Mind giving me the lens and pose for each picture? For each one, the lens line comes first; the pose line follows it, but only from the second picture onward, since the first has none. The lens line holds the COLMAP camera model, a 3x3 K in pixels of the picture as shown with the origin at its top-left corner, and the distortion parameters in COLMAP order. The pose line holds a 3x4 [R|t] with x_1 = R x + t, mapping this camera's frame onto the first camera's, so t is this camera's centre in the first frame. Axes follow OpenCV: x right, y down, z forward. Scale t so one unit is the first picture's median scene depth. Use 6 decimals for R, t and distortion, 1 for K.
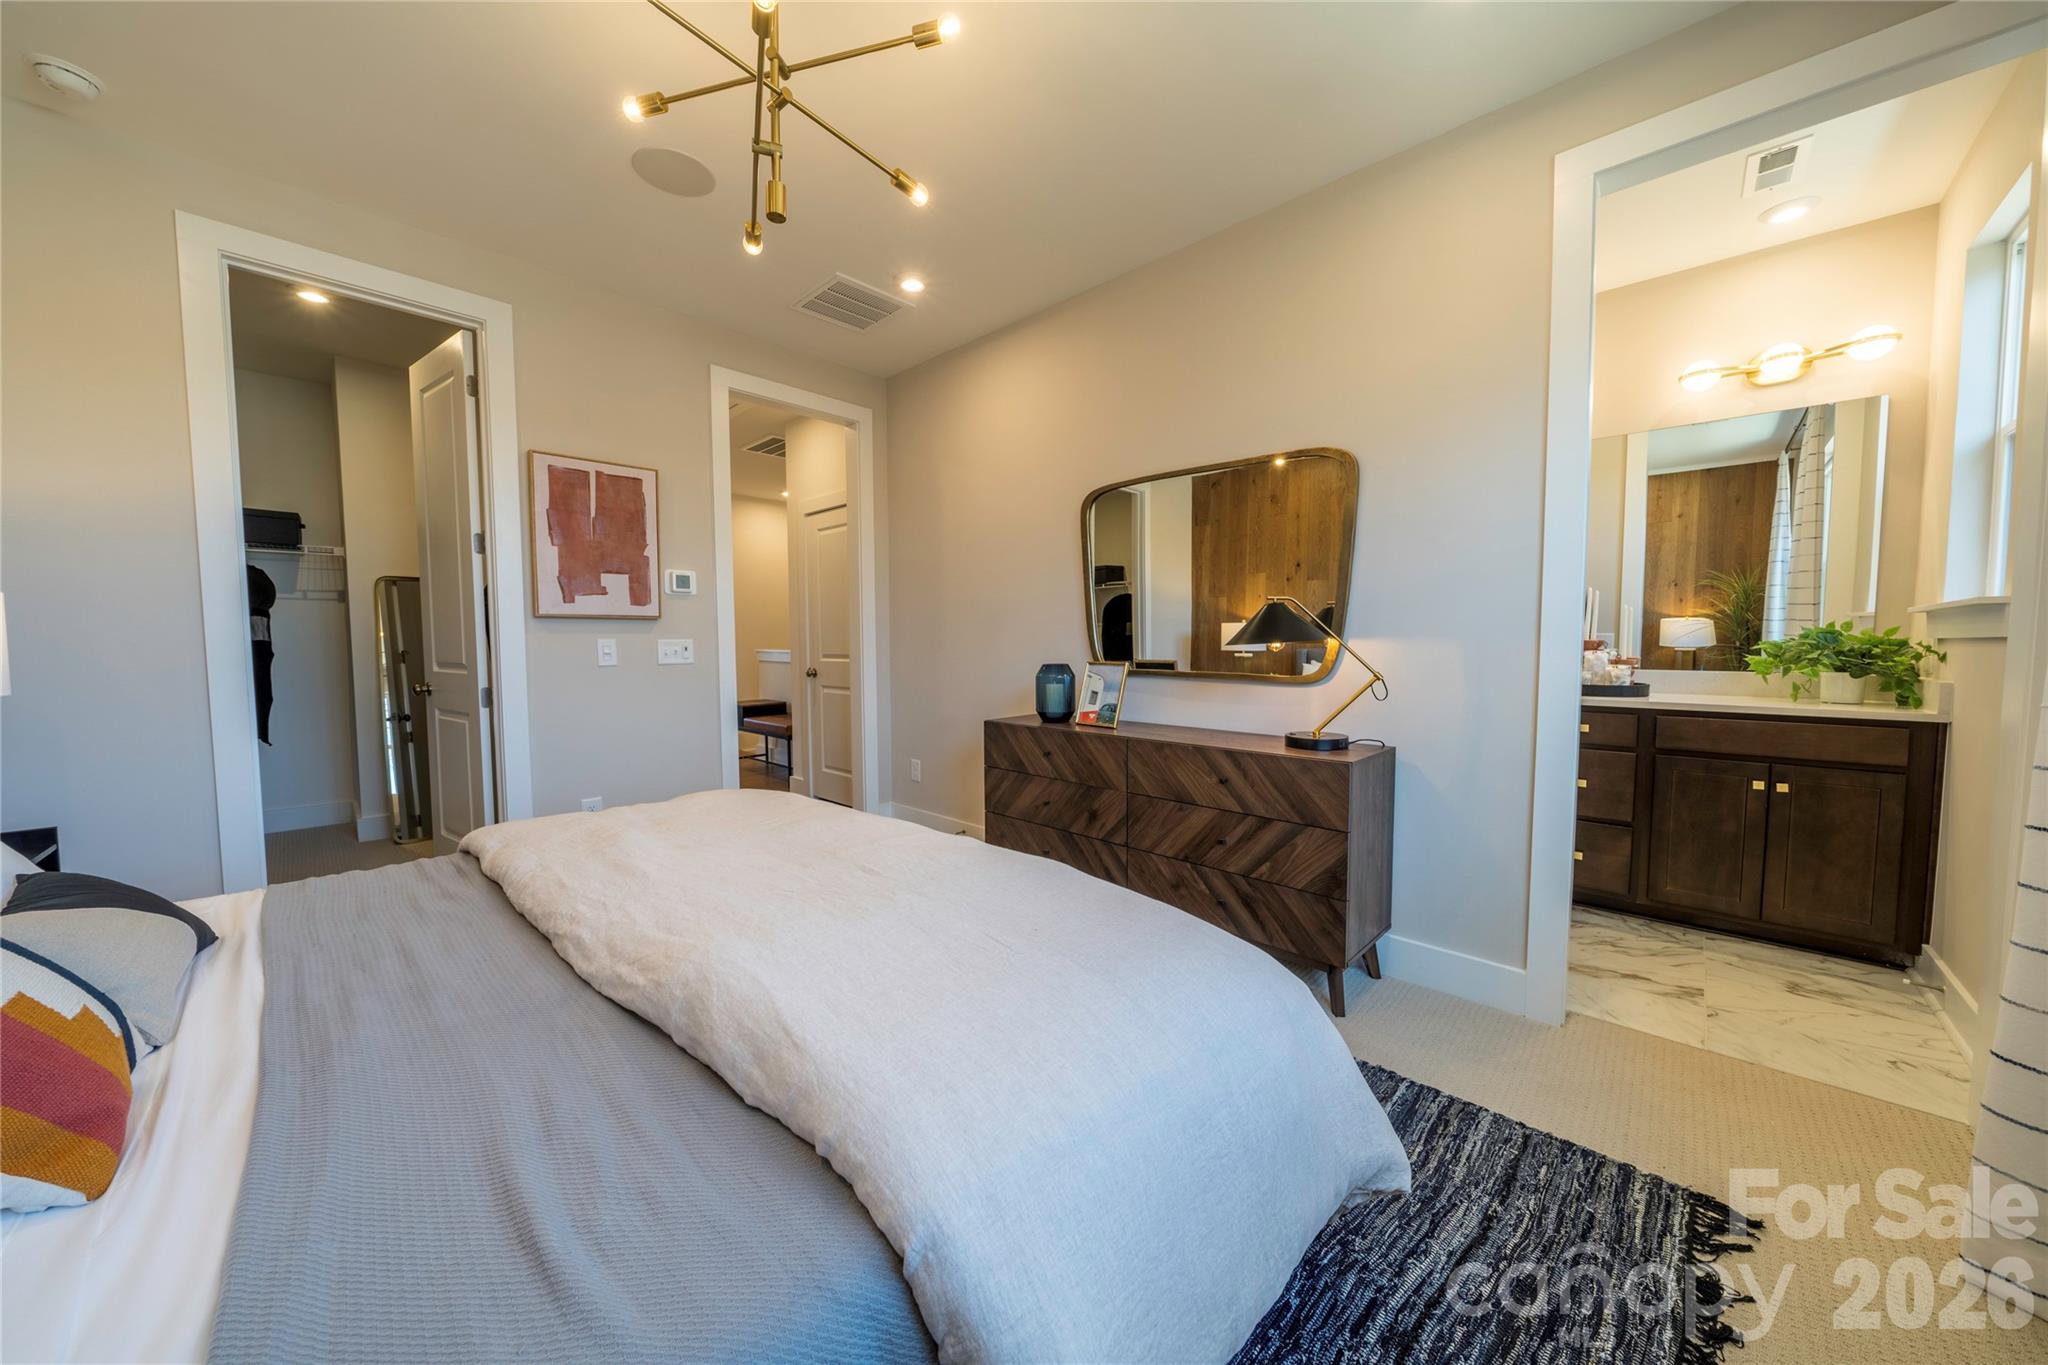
lens RADIAL K [[690.3, 0, 1021.7], [0, 690.3, 673.8], [0, 0, 1]] dist [-0.005550, -0.000086]
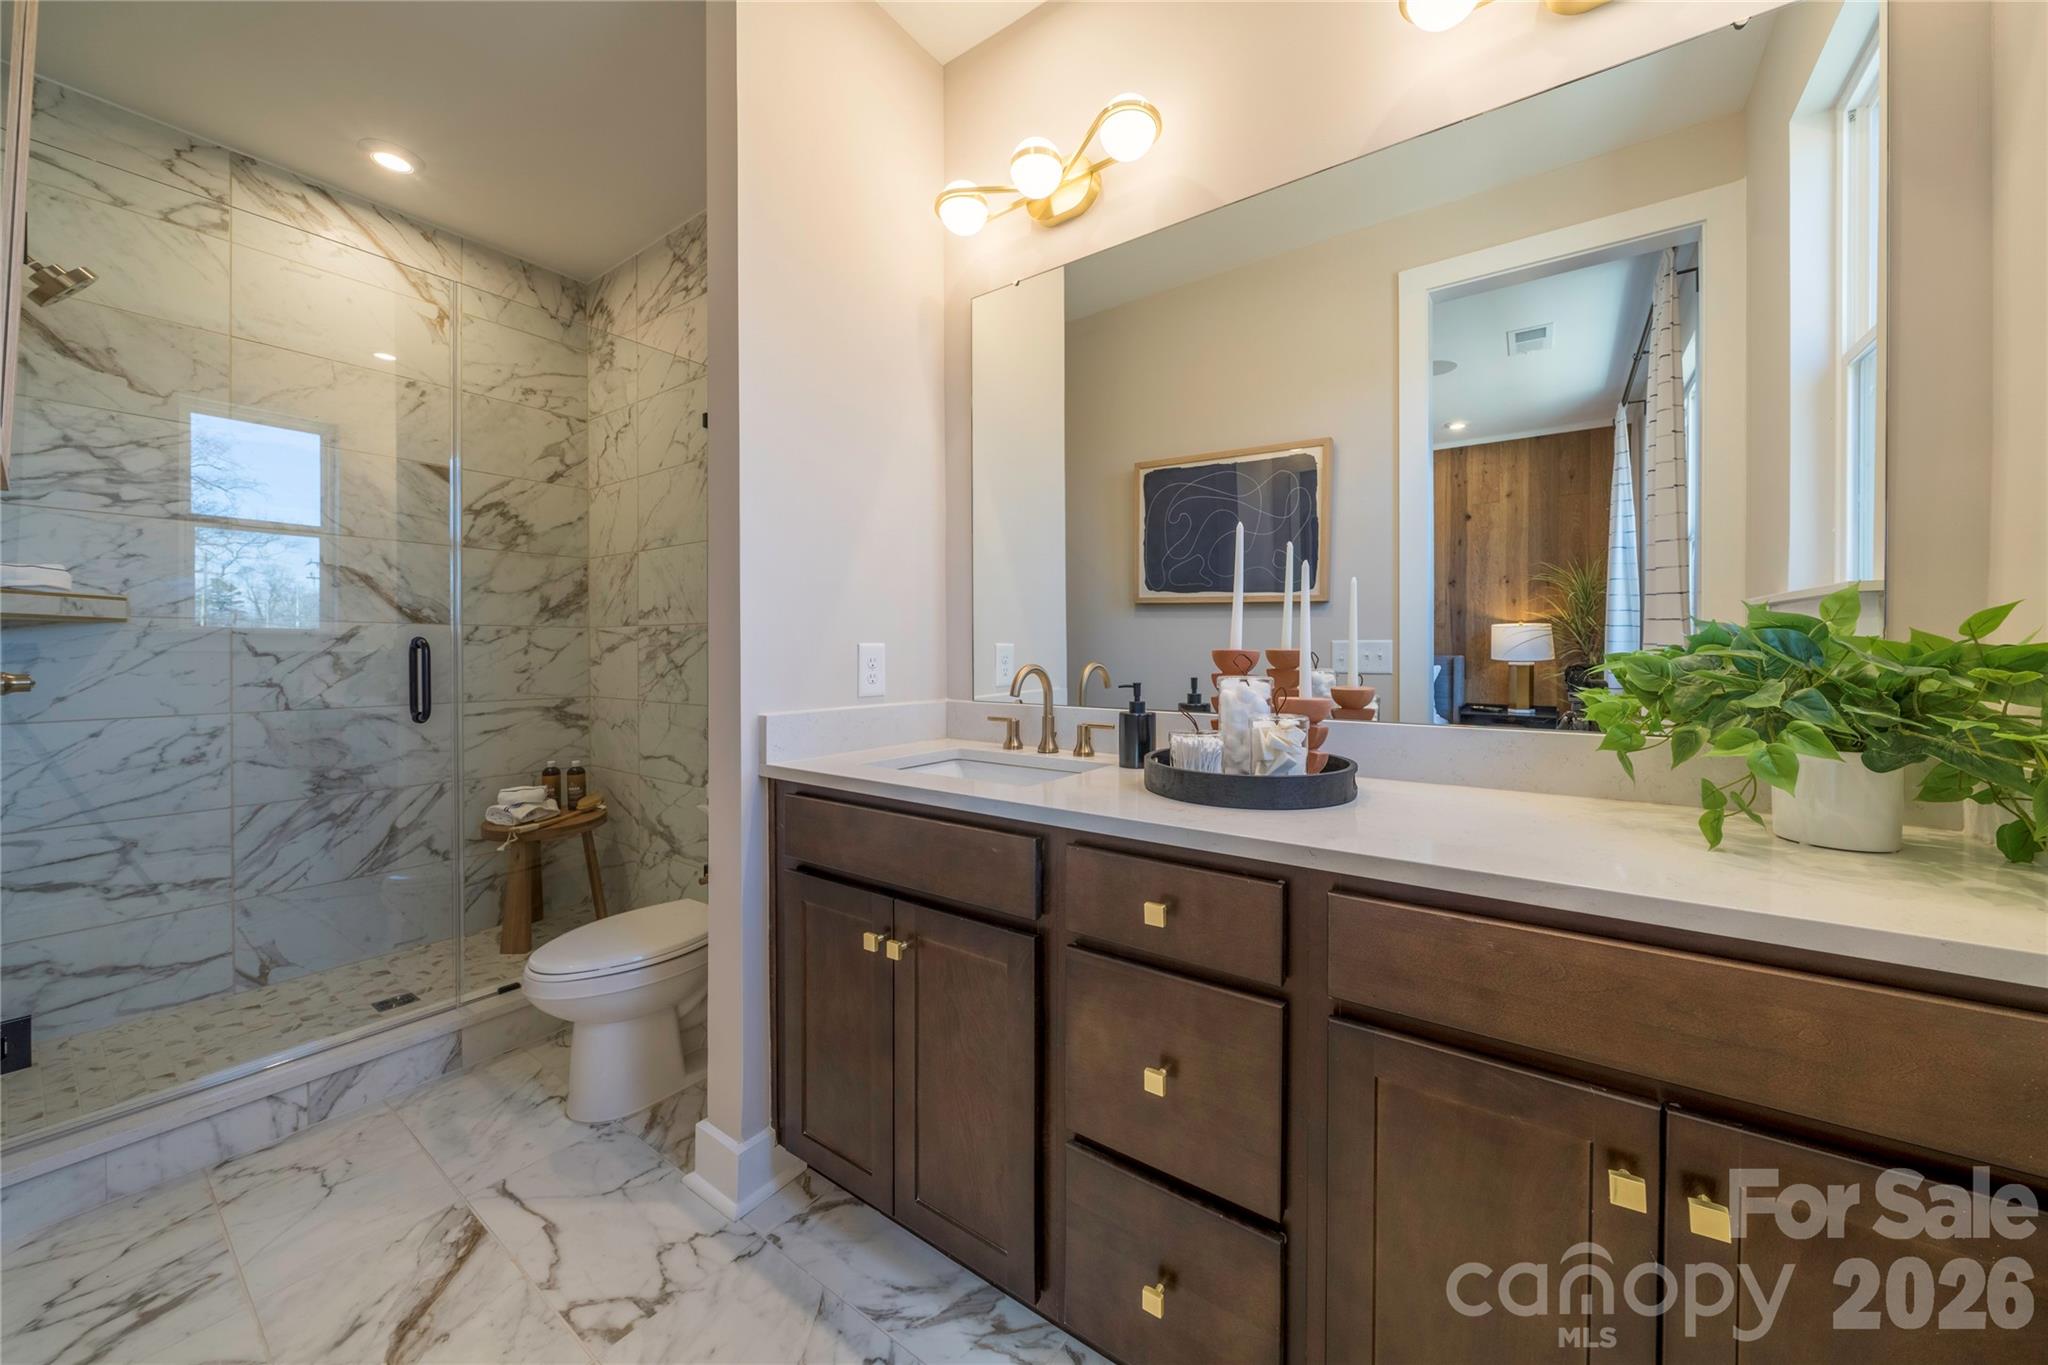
lens RADIAL K [[690.3, 0, 1055.6], [0, 690.3, 652.3], [0, 0, 1]] dist [-0.005550, -0.000086]
pose [[0.988748, 0.000820, 0.149591, 0.694815], [0.006194, 0.998903, -0.046414, -0.031102], [-0.149465, 0.046819, 0.987658, 0.648319]]
